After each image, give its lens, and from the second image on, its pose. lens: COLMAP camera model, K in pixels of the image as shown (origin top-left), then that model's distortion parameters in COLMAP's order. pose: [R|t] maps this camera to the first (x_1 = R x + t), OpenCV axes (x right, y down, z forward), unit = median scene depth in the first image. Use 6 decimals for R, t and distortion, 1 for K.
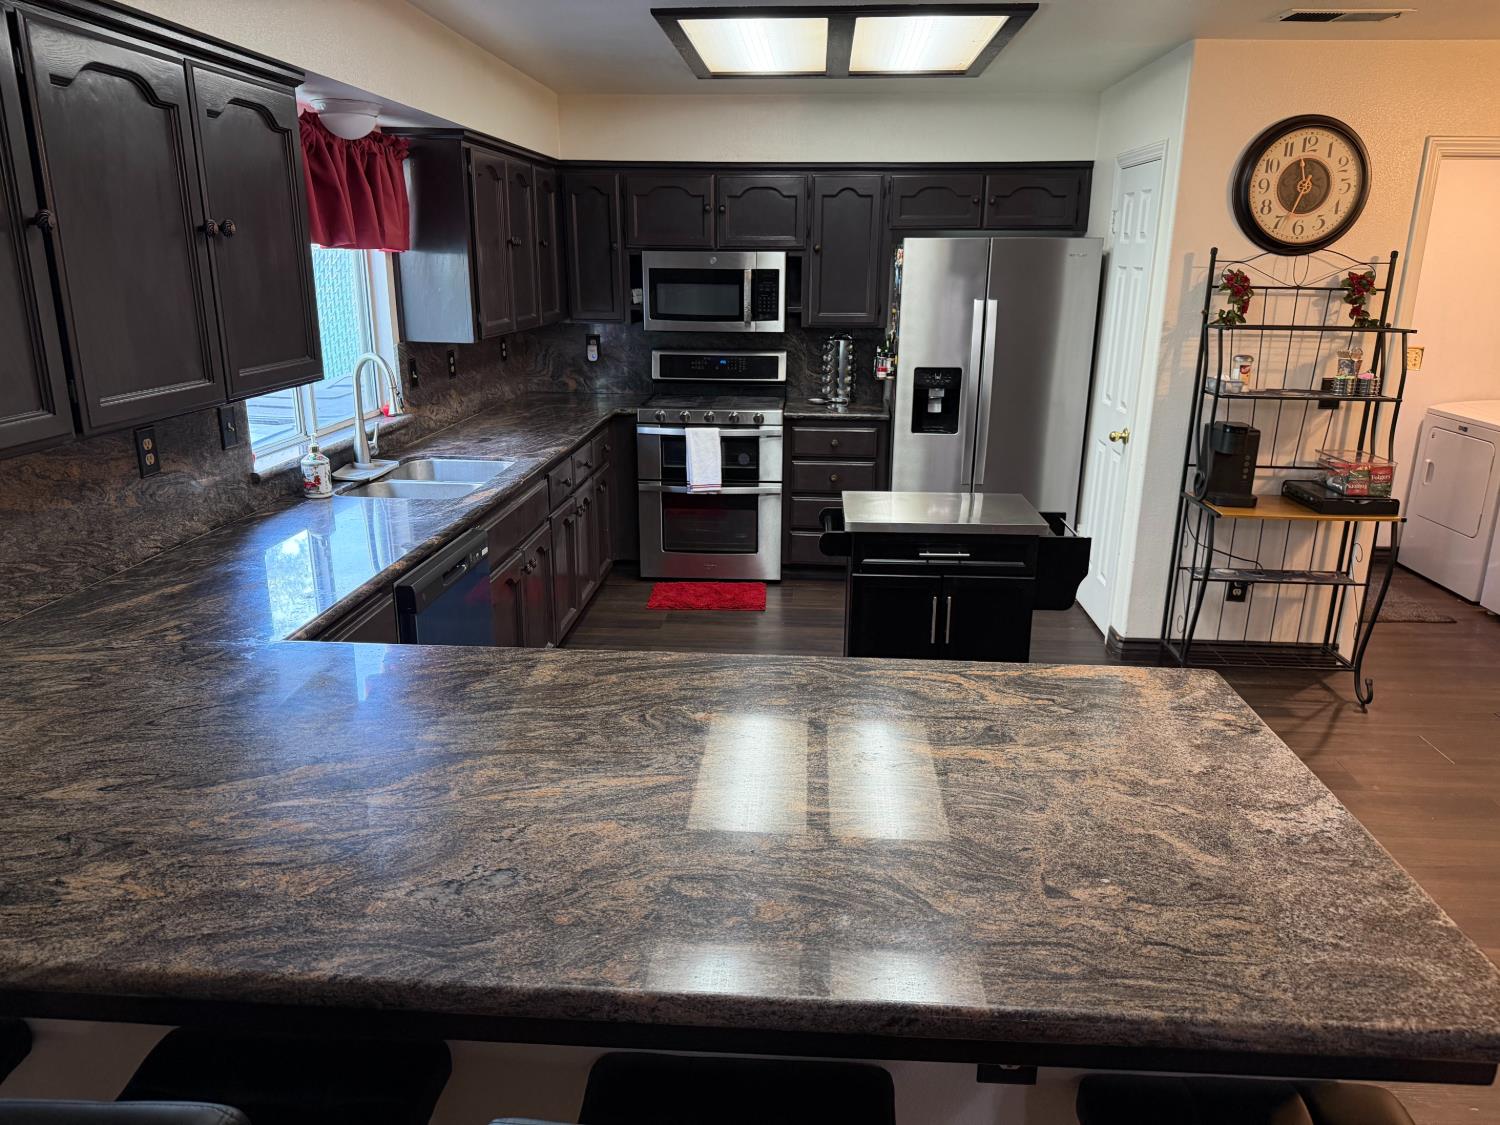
lens RADIAL K [[1049.3, 0, 758.8], [0, 1049.3, 569.1], [0, 0, 1]] dist [0.109362, -0.171385]
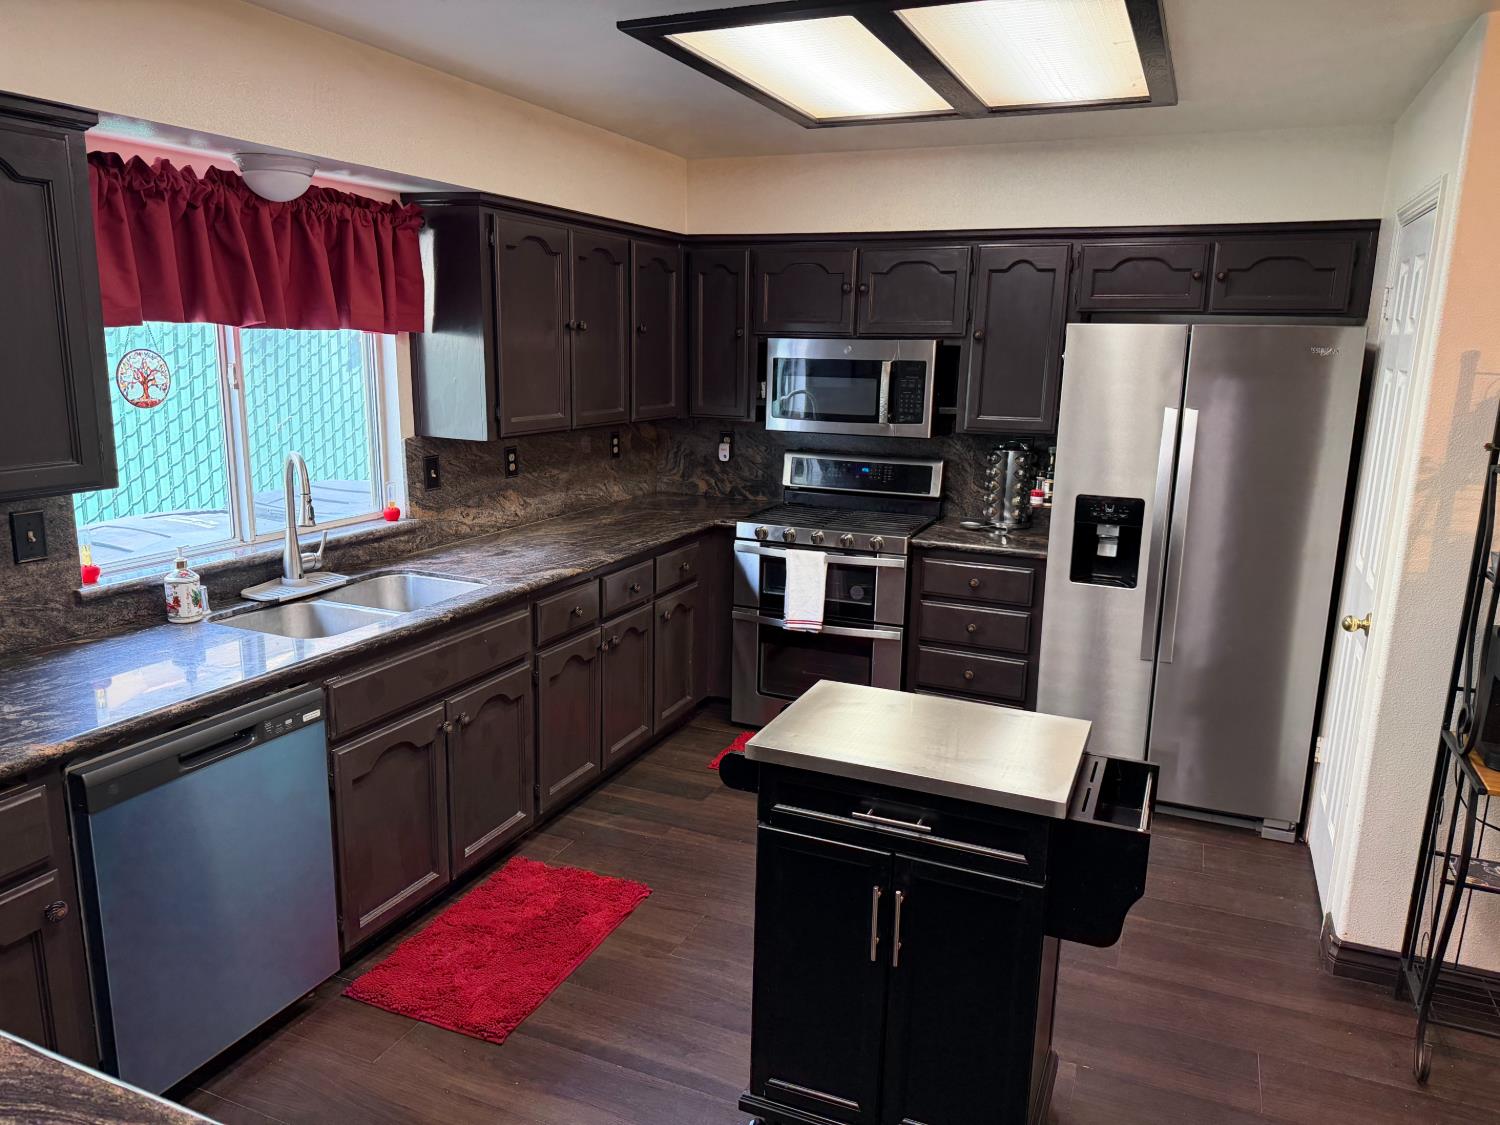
lens RADIAL K [[1044.1, 0, 752.3], [0, 1044.1, 568.4], [0, 0, 1]] dist [0.137304, -0.202517]
pose [[0.940716, 0.084063, -0.328613, 0.192978], [-0.109170, 0.992289, -0.058681, -0.076665], [0.321146, 0.091077, 0.942640, 0.253602]]
